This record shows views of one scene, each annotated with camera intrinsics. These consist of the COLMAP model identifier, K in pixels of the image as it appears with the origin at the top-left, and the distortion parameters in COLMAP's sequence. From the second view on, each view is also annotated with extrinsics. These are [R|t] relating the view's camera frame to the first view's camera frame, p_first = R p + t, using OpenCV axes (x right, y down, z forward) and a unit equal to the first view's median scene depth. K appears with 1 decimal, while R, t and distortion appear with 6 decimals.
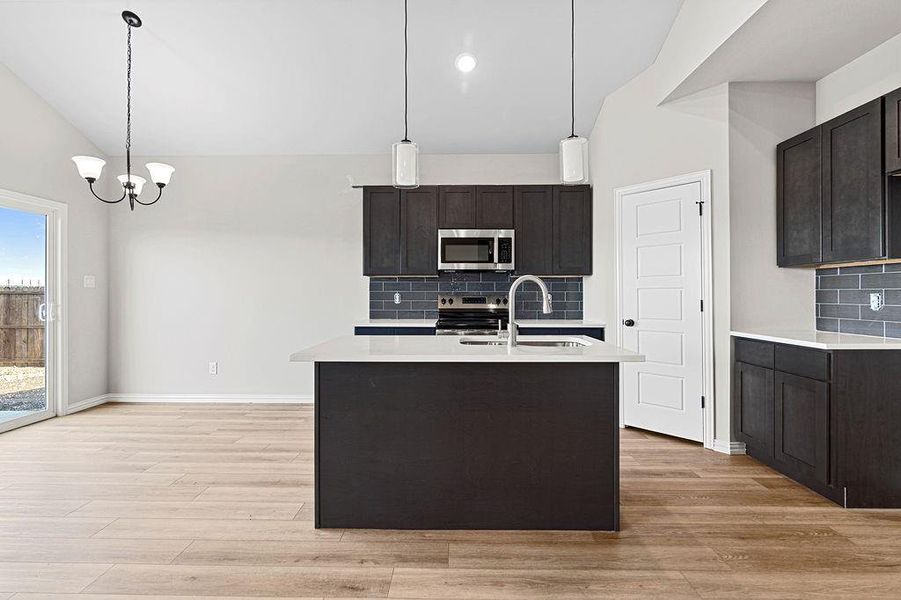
lens RADIAL K [[411.5, 0, 448.8], [0, 411.5, 293.2], [0, 0, 1]] dist [-0.002375, -0.001150]
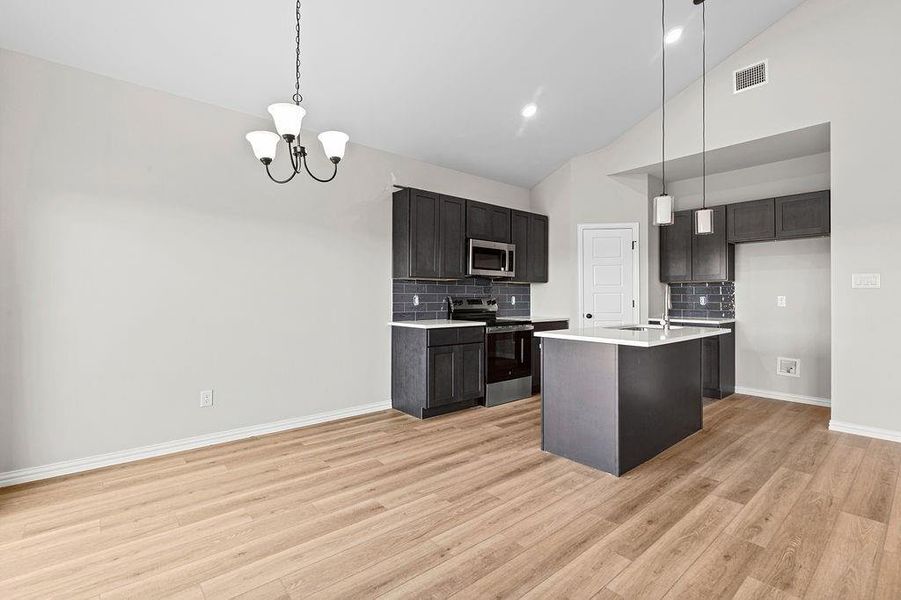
lens RADIAL K [[411.5, 0, 449.9], [0, 411.5, 293.1], [0, 0, 1]] dist [-0.002375, -0.001150]
pose [[0.748403, 0.006855, 0.663209, -0.961623], [-0.004771, 0.999976, -0.004952, -0.001142], [-0.663227, 0.000542, 0.748418, 0.229108]]
